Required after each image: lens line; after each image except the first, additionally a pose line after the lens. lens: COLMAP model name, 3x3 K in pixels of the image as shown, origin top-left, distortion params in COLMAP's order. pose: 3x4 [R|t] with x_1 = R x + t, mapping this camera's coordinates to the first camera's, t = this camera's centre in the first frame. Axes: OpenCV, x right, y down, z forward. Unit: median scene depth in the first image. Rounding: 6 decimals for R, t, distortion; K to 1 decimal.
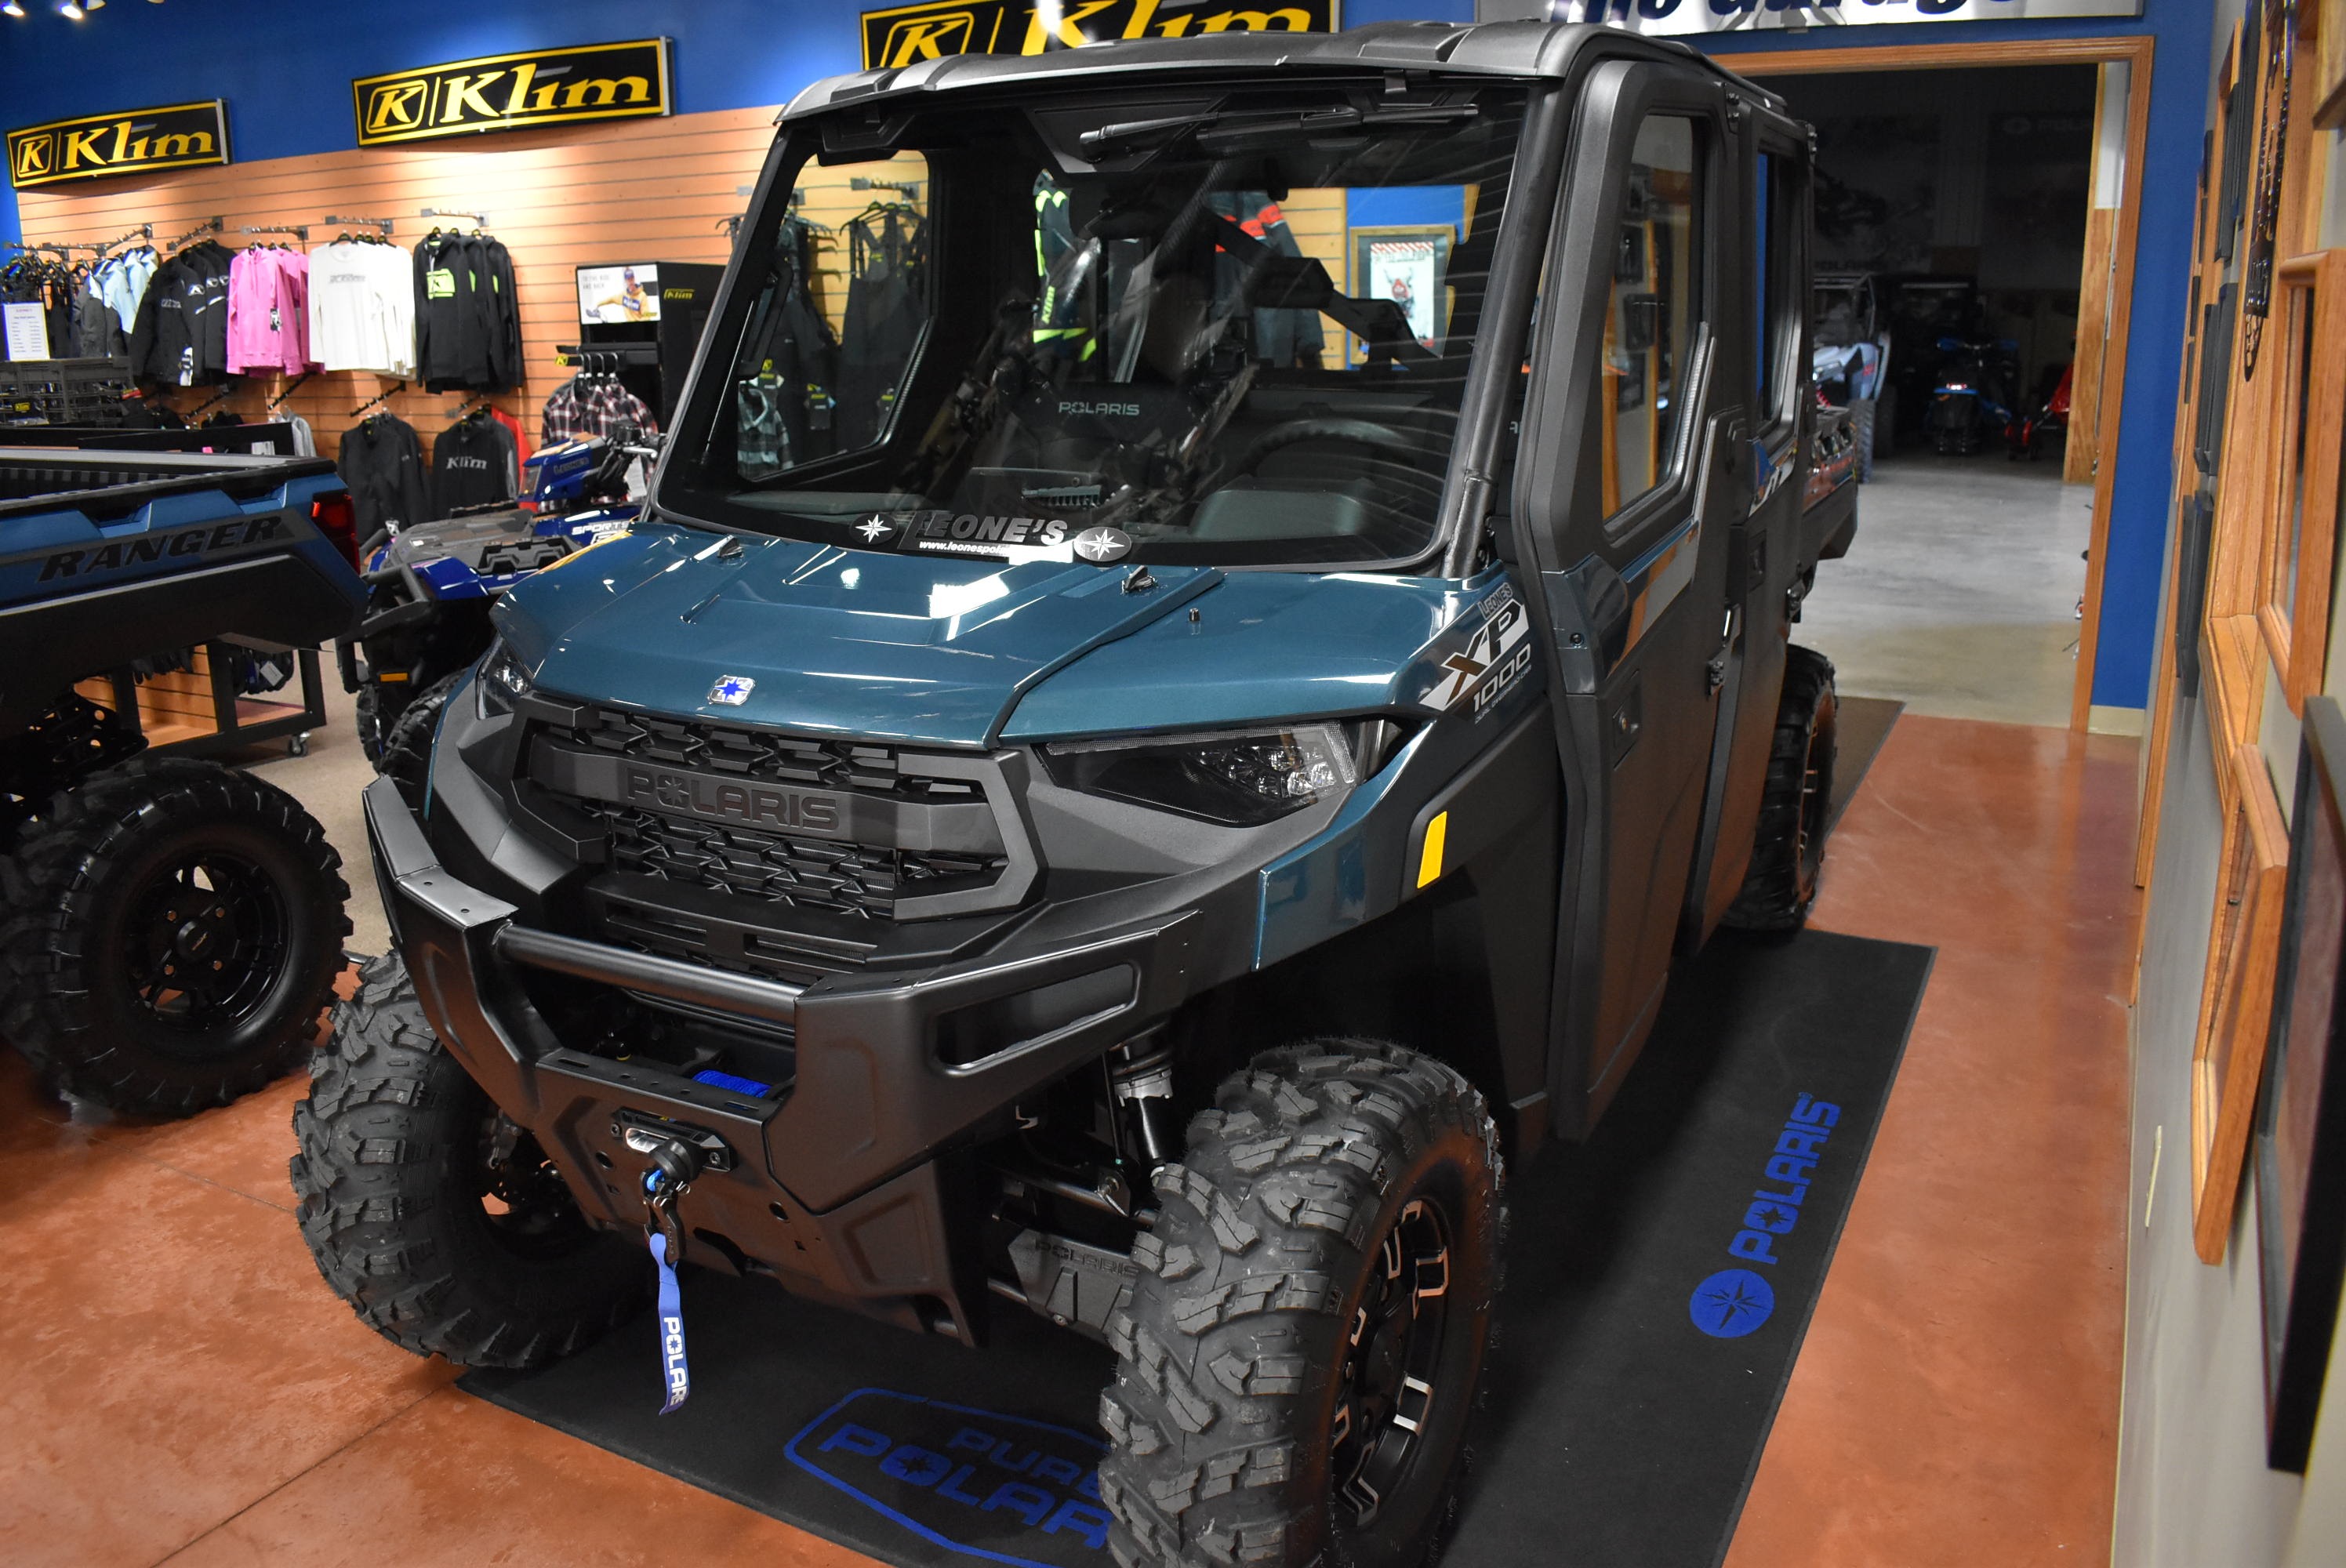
lens RADIAL K [[1827.2, 0, 1167.9], [0, 1827.2, 784.2], [0, 0, 1]] dist [-0.089937, 0.010428]
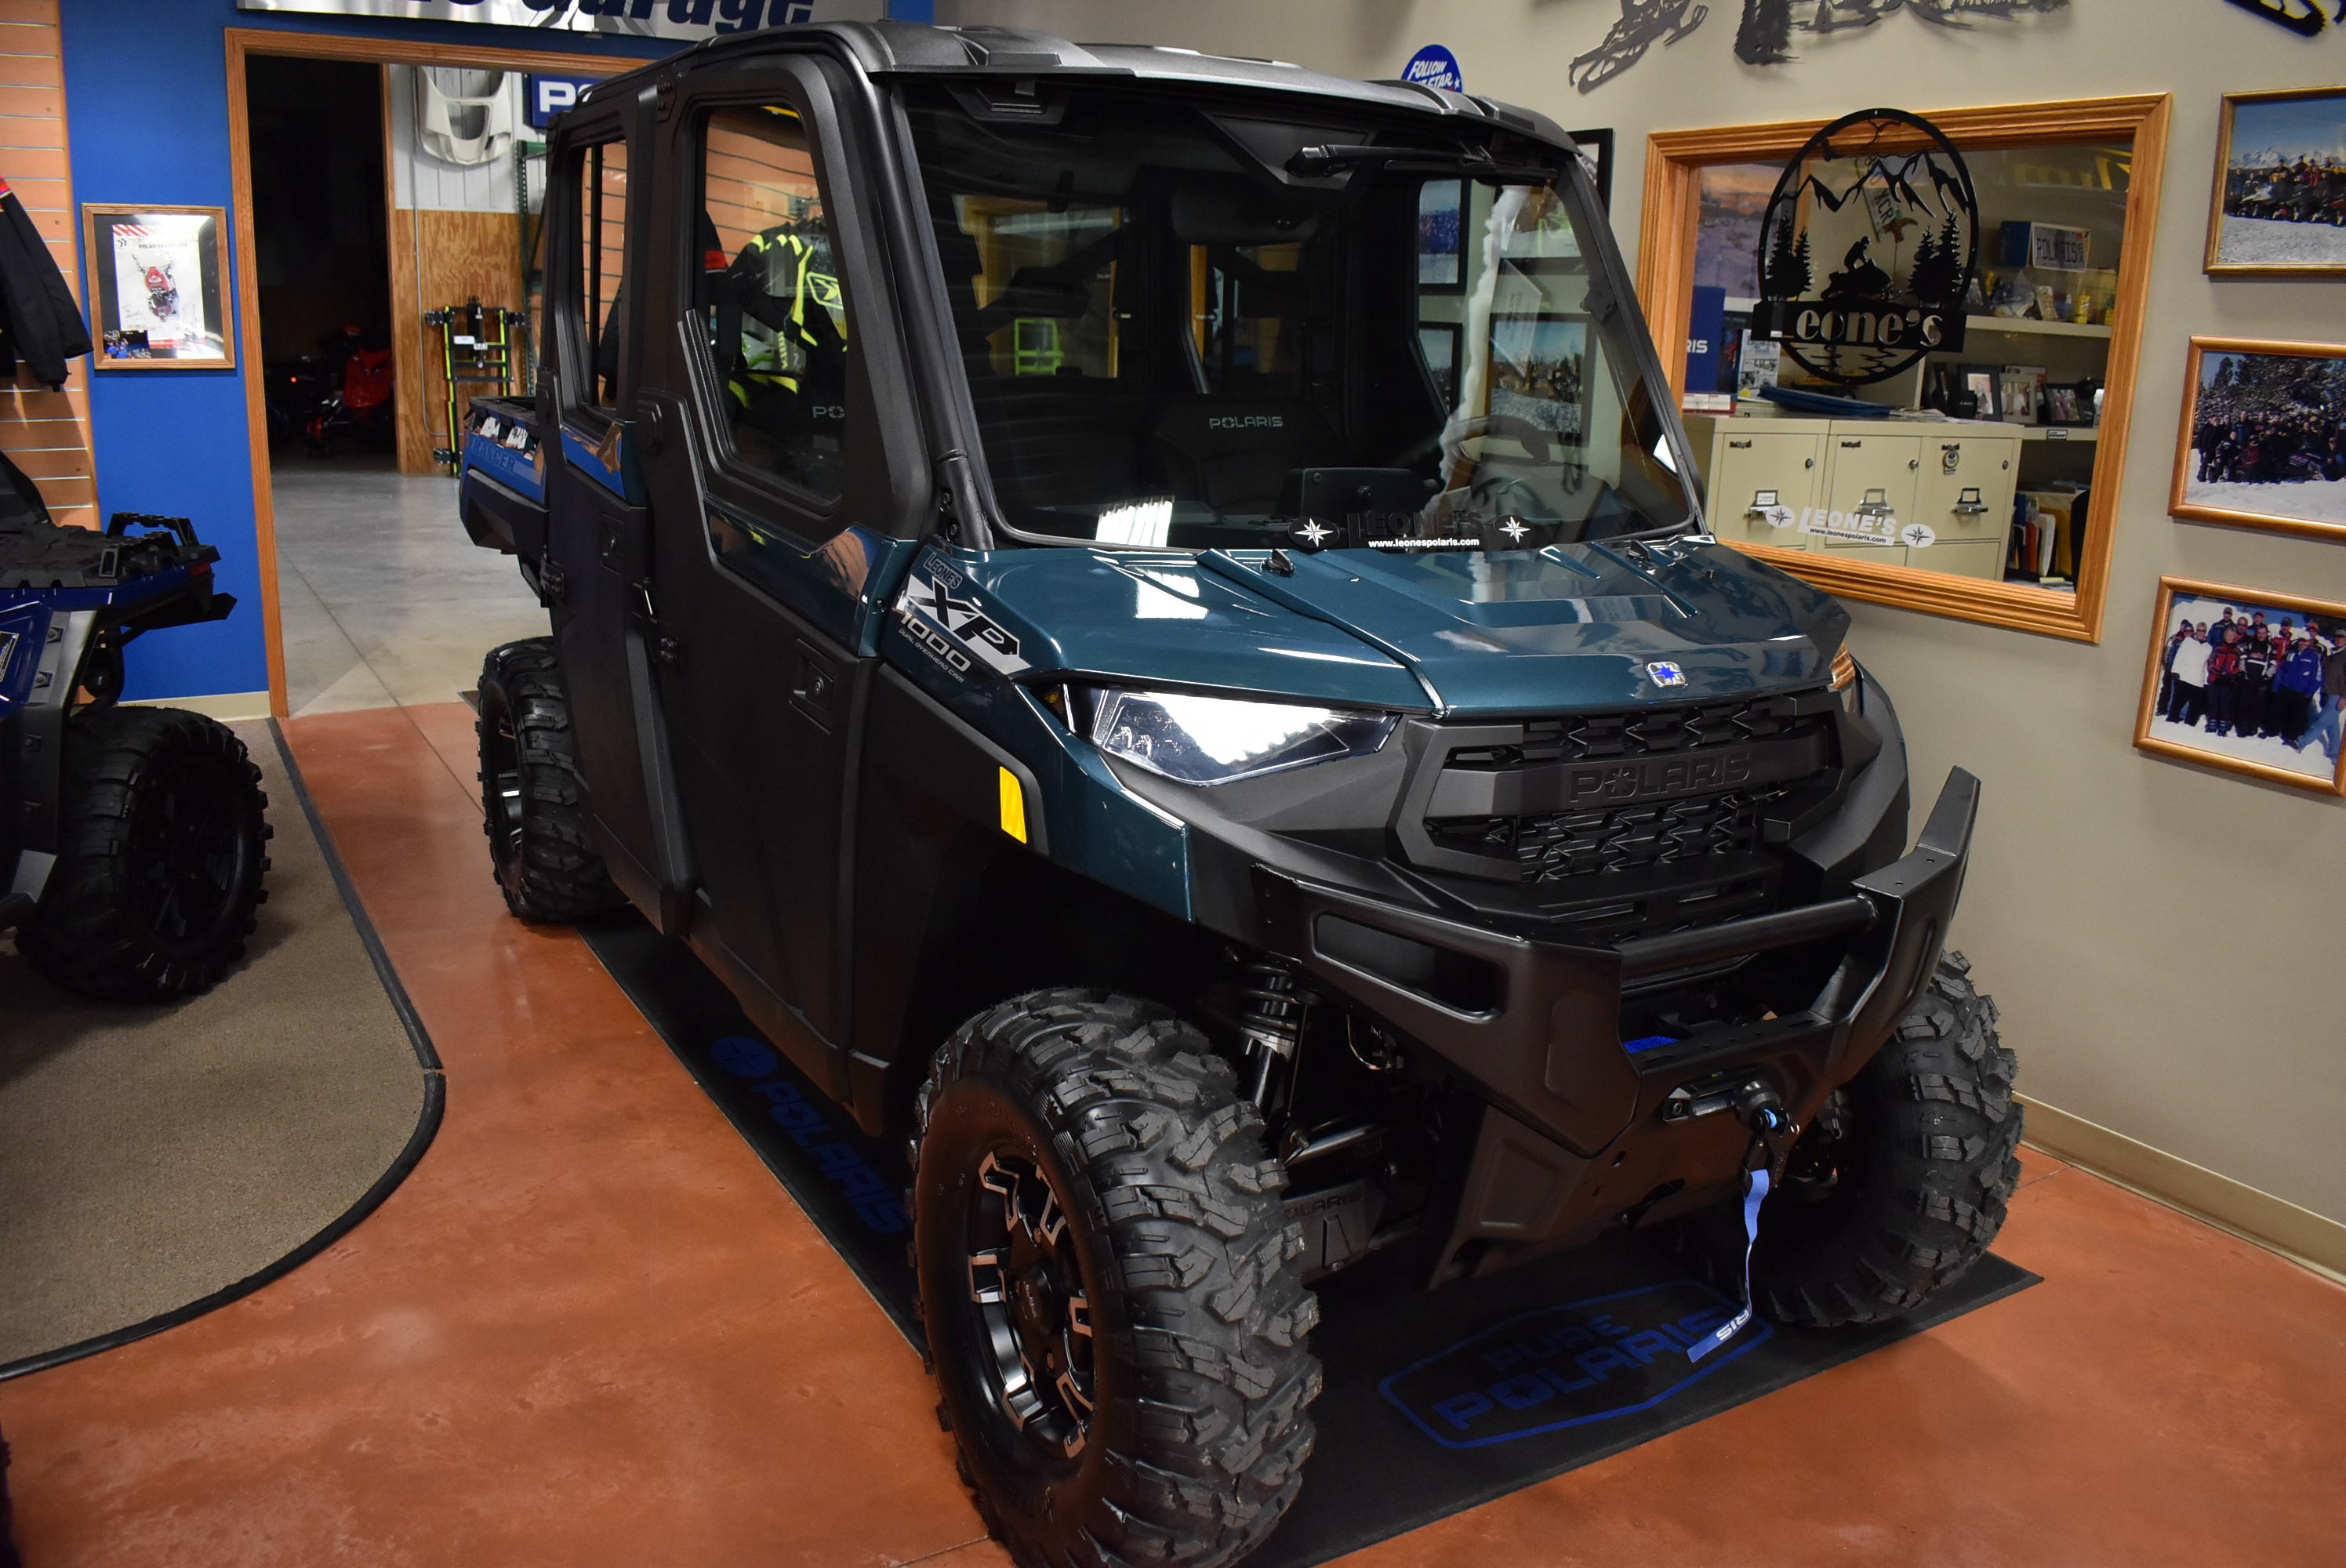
lens RADIAL K [[1827.2, 0, 1166.1], [0, 1827.2, 792.0], [0, 0, 1]] dist [-0.089937, 0.010428]
pose [[0.518935, -0.186061, 0.834319, -0.396784], [0.180600, 0.977856, 0.105740, -0.045812], [-0.835518, 0.095806, 0.541046, 0.204688]]
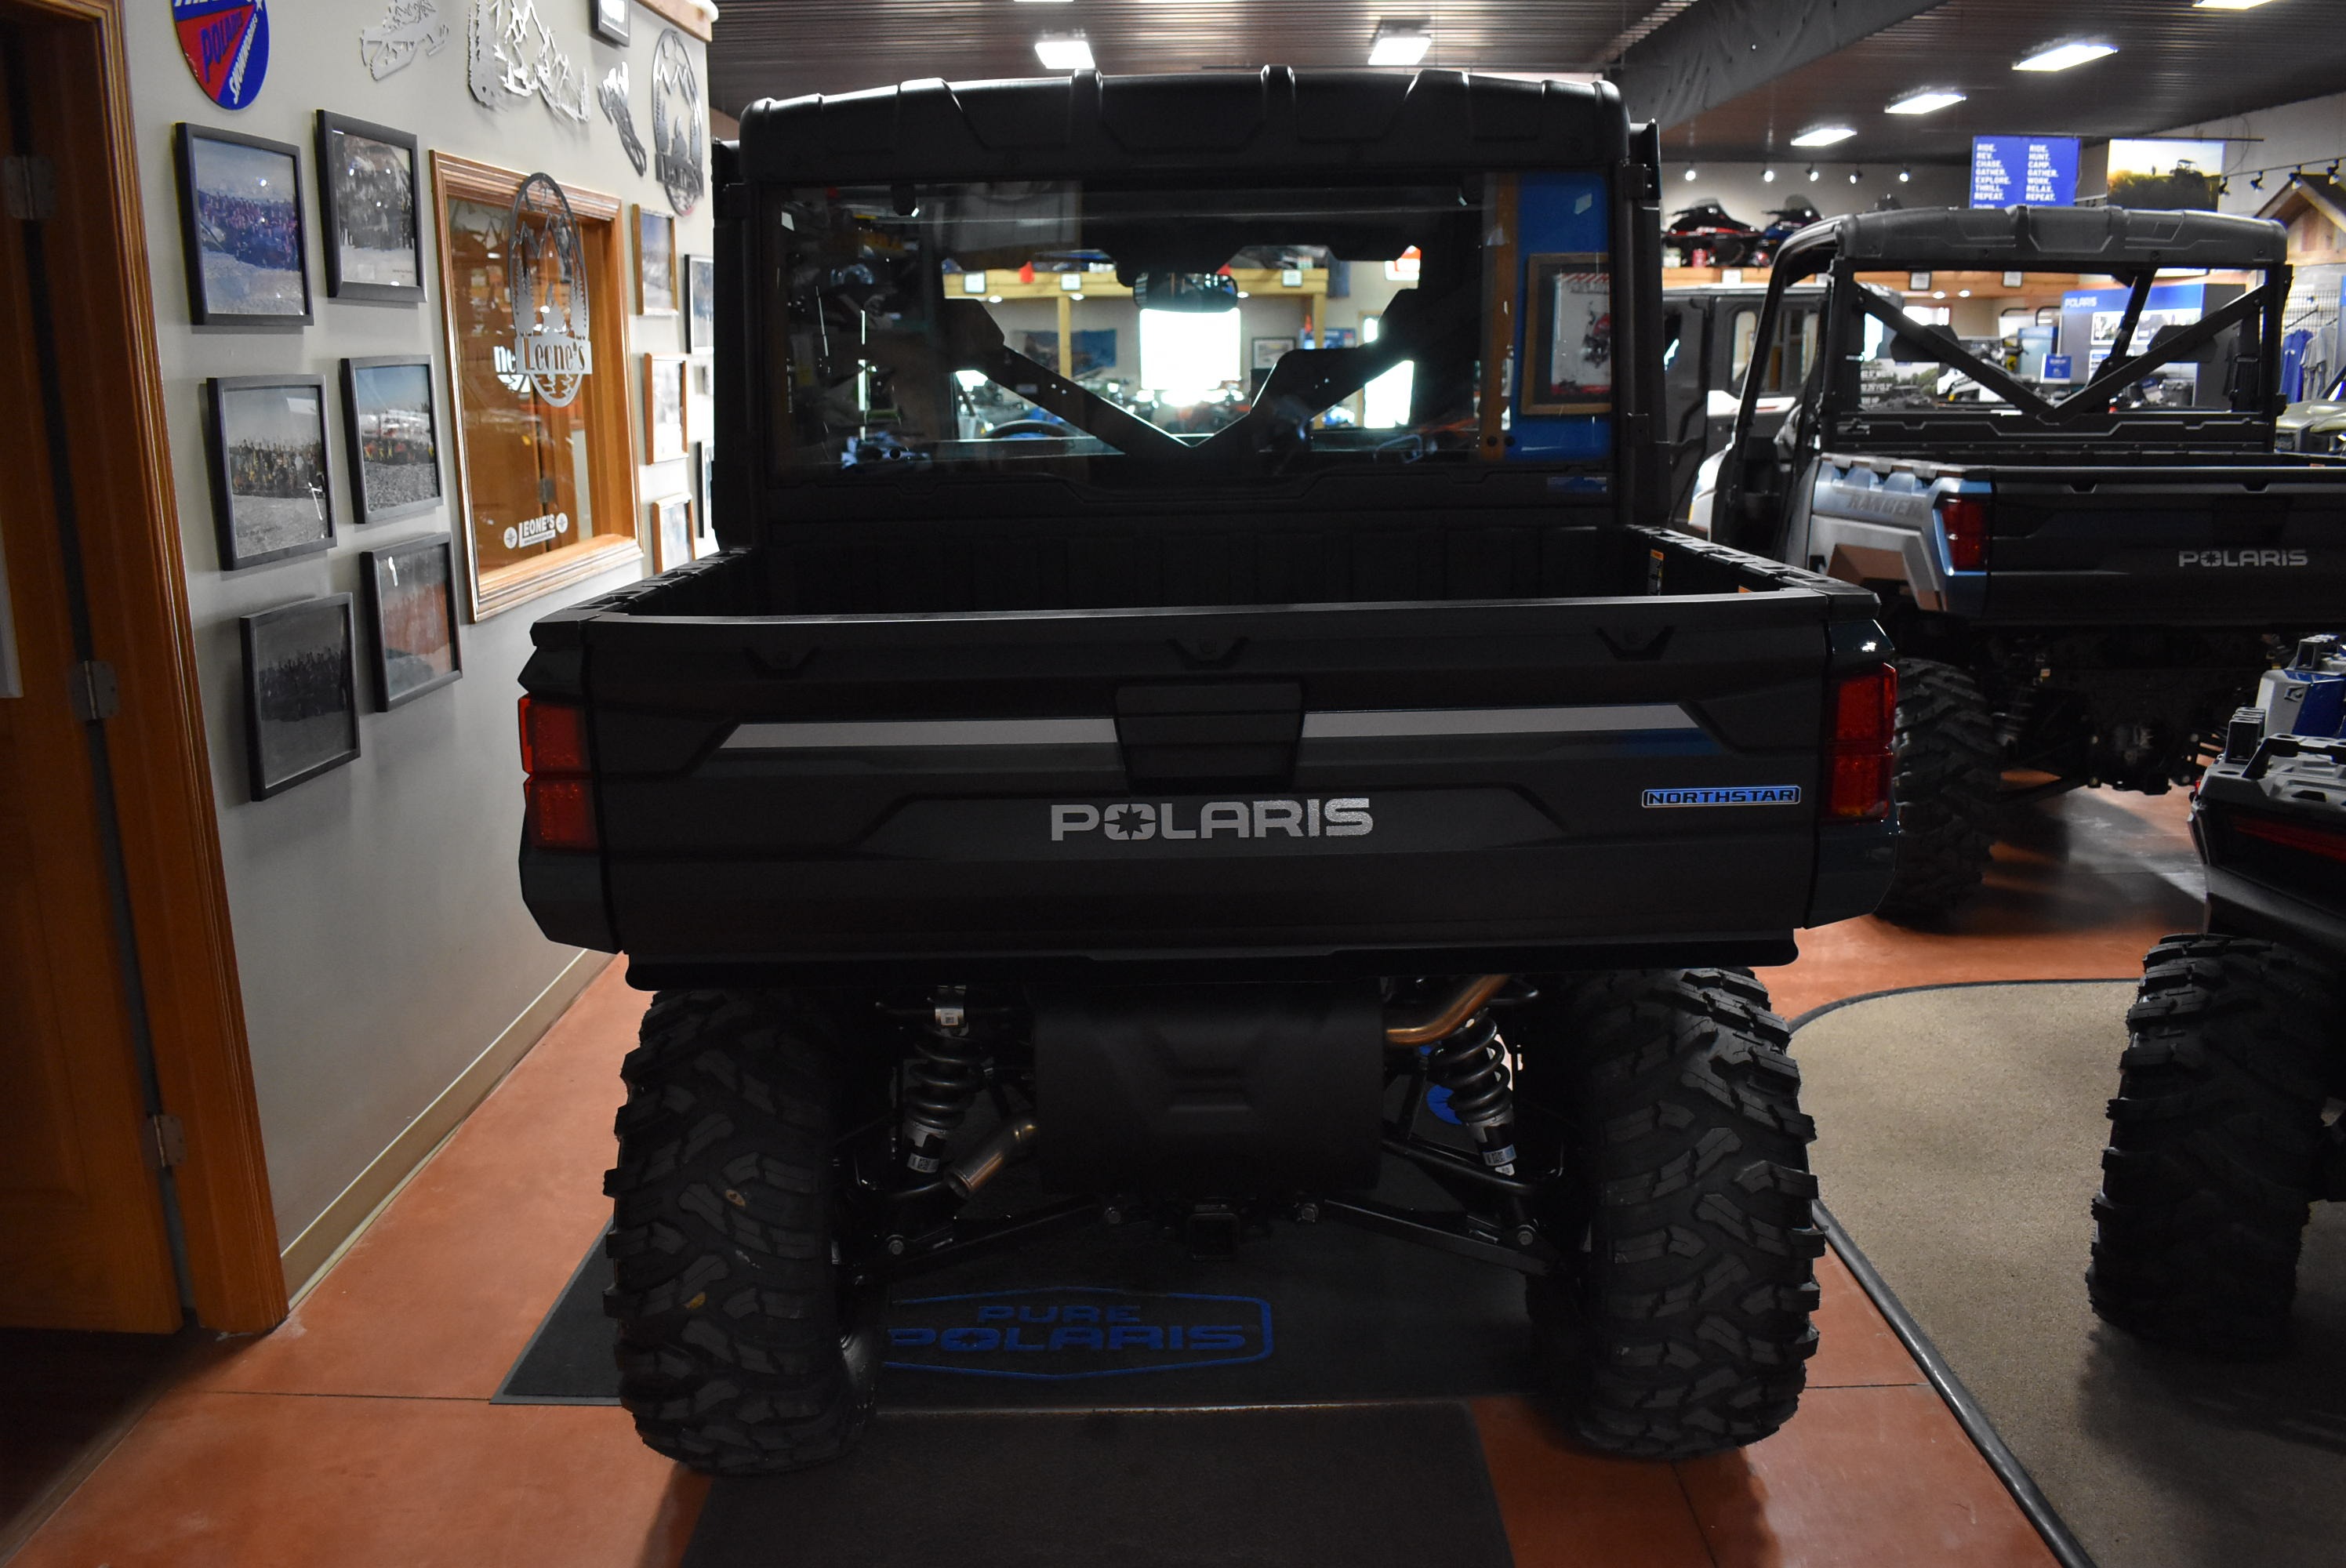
lens RADIAL K [[1827.2, 0, 1166.7], [0, 1827.2, 793.1], [0, 0, 1]] dist [-0.089937, 0.010428]
pose [[-0.887521, 0.131270, -0.441673, 0.303117], [-0.093063, 0.887734, 0.450852, -0.260722], [0.451271, 0.441244, -0.775666, 0.976430]]
